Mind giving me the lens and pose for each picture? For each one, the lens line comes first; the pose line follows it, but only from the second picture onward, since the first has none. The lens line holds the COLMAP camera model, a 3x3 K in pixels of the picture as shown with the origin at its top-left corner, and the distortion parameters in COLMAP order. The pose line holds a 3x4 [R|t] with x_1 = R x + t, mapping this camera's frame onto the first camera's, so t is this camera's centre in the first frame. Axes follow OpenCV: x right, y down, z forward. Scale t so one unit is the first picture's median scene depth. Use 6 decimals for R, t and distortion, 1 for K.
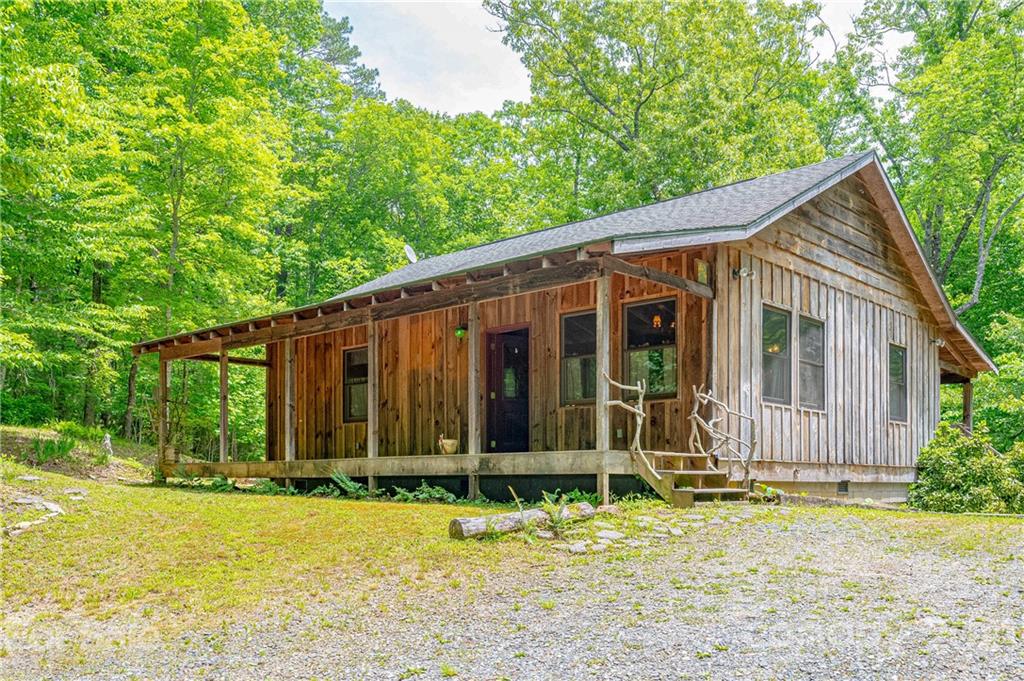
lens RADIAL K [[875.9, 0, 512.0], [0, 875.9, 340.5], [0, 0, 1]] dist [-0.001458, -0.004499]
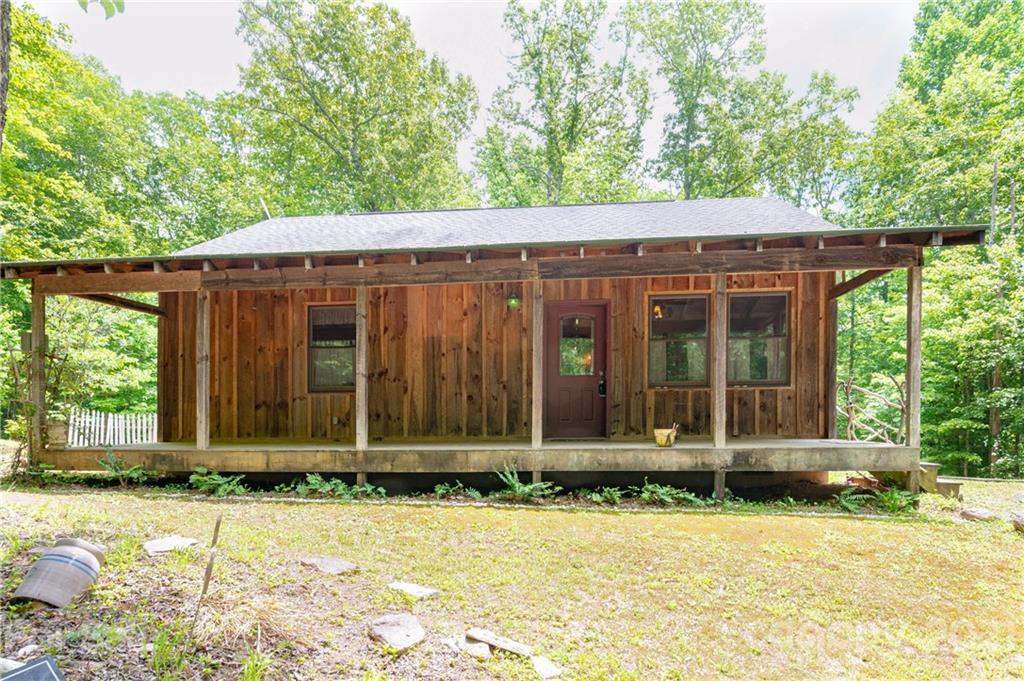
lens RADIAL K [[610.8, 0, 512.0], [0, 610.8, 340.5], [0, 0, 1]] dist [0.001509, 0.000145]
pose [[0.808481, 0.069620, 0.584390, -0.442939], [-0.086297, 0.996269, 0.000701, 0.031942], [-0.582161, -0.050998, 0.811473, 0.486679]]
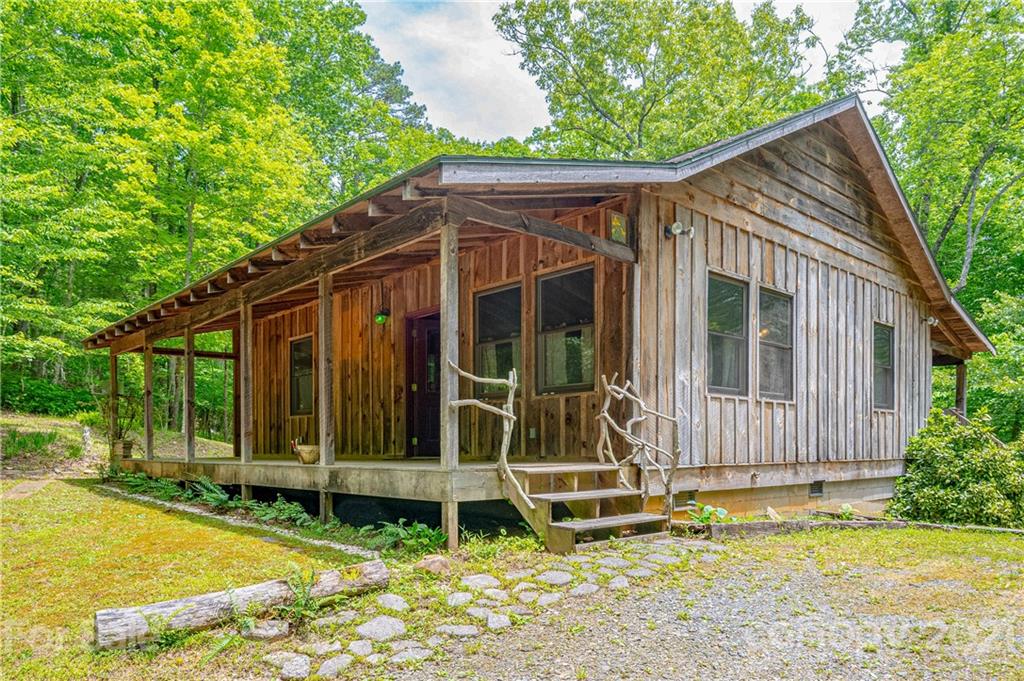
lens RADIAL K [[686.6, 0, 508.6], [0, 686.6, 368.7], [0, 0, 1]] dist [-0.003133, 0.000044]
pose [[0.996059, -0.015021, -0.087409, 0.136743], [0.019149, 0.998731, 0.046588, 0.012486], [0.086599, -0.048078, 0.995082, 0.306550]]
